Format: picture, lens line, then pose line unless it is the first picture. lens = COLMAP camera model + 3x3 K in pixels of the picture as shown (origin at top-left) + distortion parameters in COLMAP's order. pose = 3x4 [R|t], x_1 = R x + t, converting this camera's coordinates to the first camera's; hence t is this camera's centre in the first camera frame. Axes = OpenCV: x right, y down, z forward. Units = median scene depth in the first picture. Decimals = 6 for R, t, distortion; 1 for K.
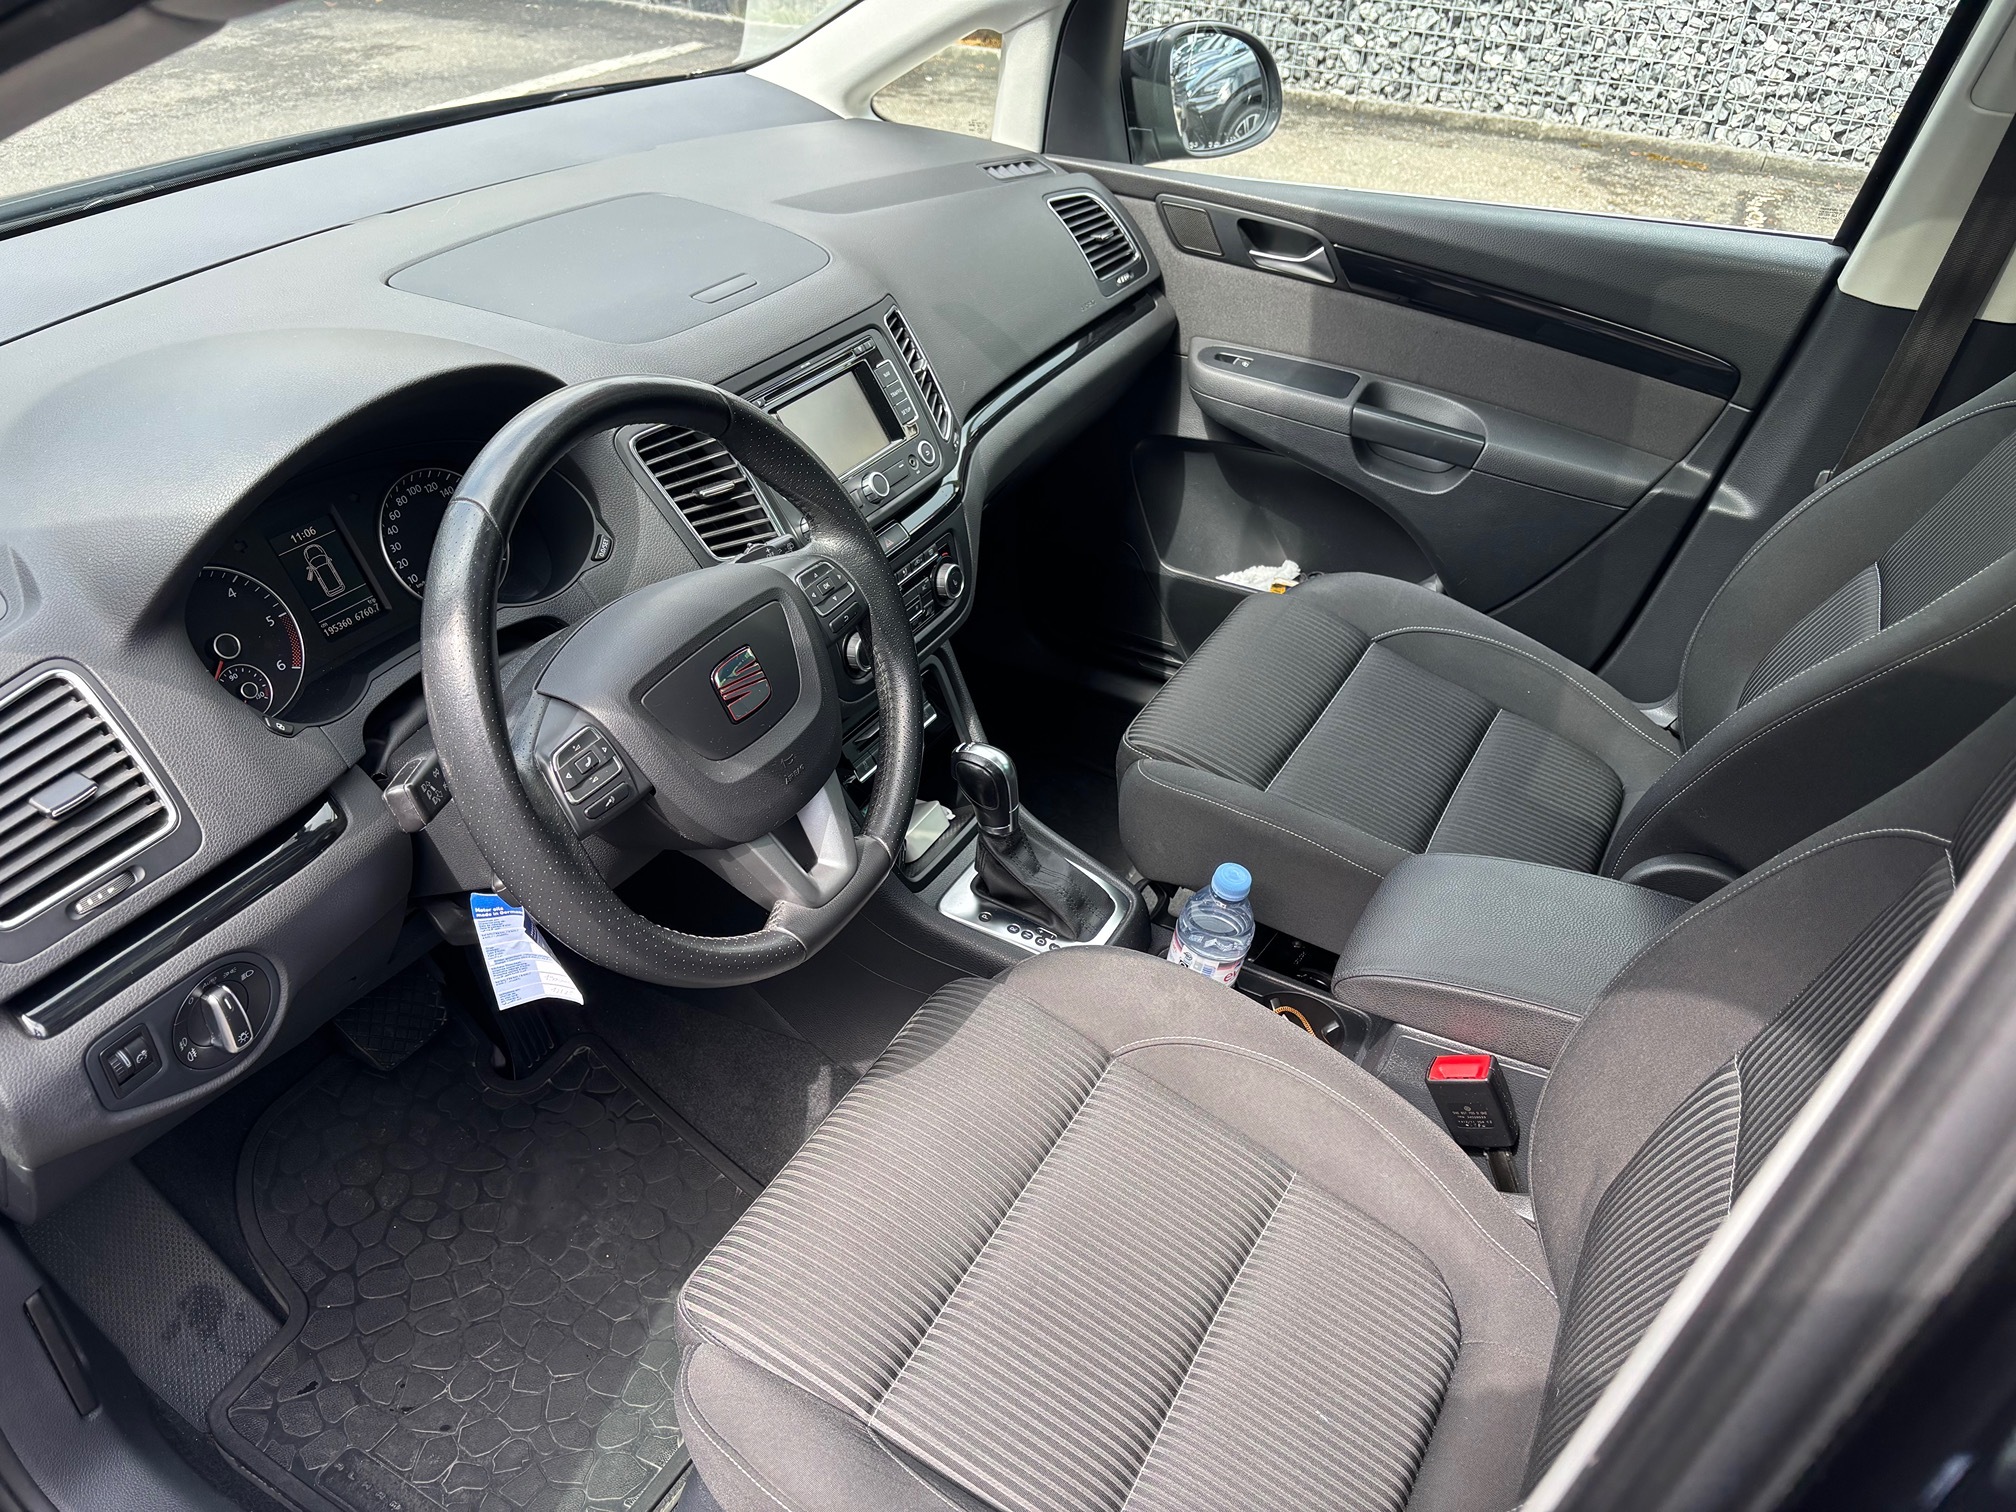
lens RADIAL K [[1556.4, 0, 1008.0], [0, 1556.4, 756.0], [0, 0, 1]] dist [0.059434, -0.068297]
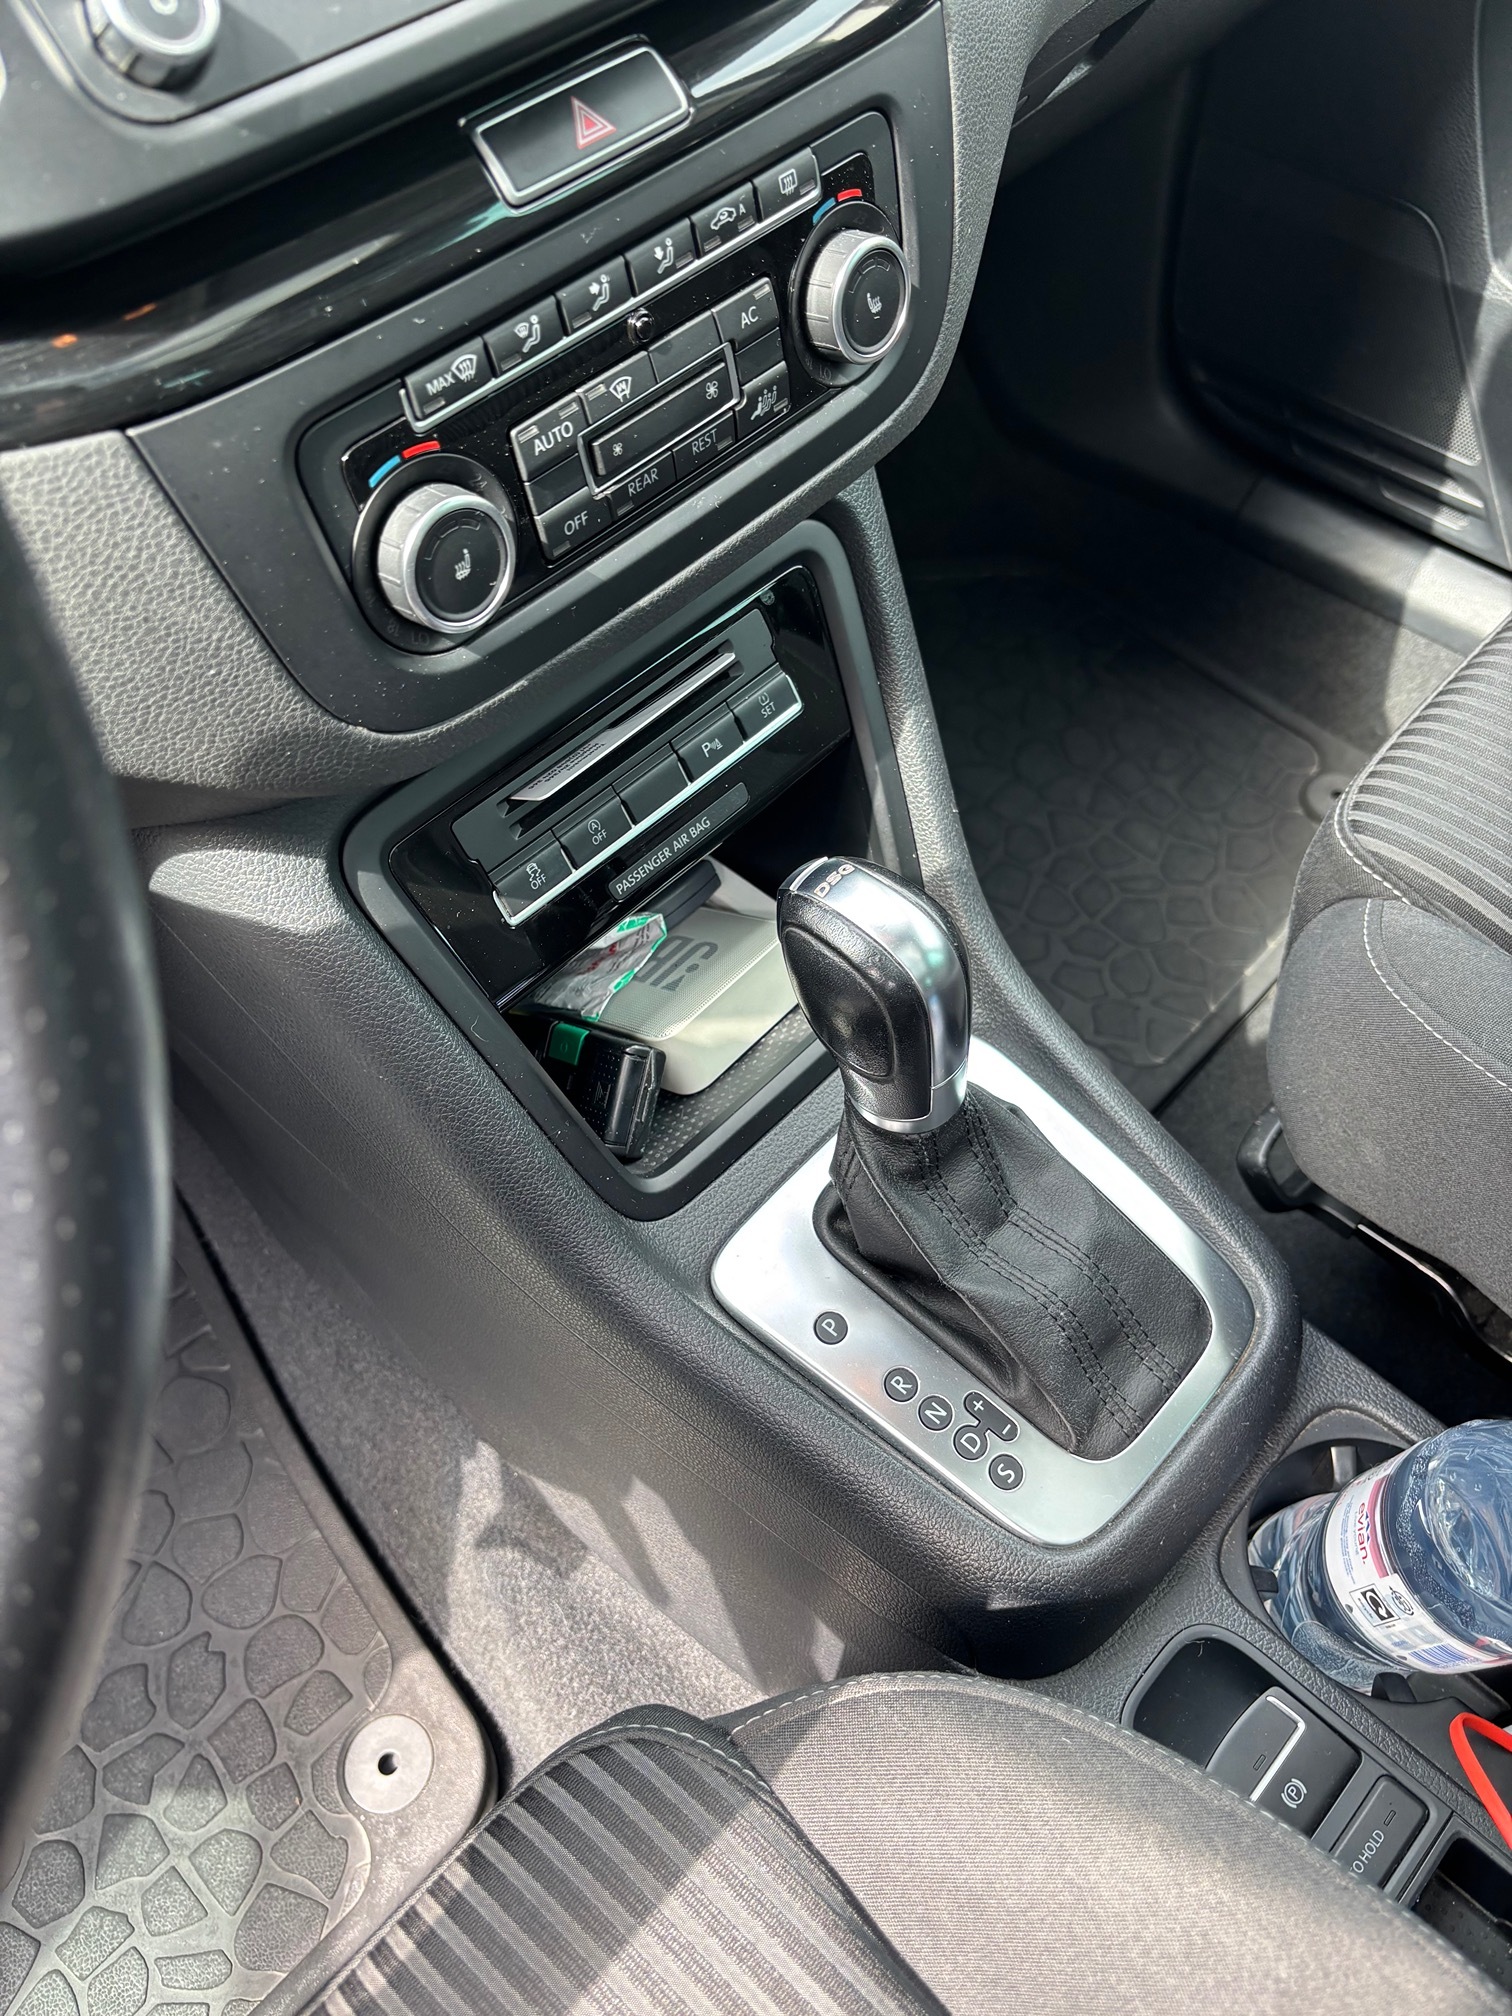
lens RADIAL K [[1556.4, 0, 759.3], [0, 1556.4, 949.4], [0, 0, 1]] dist [0.059434, -0.068297]
pose [[0.967963, 0.170391, -0.184428, 0.020853], [-0.103992, 0.940597, 0.323207, -0.090503], [0.228544, -0.293673, 0.928183, 0.685016]]
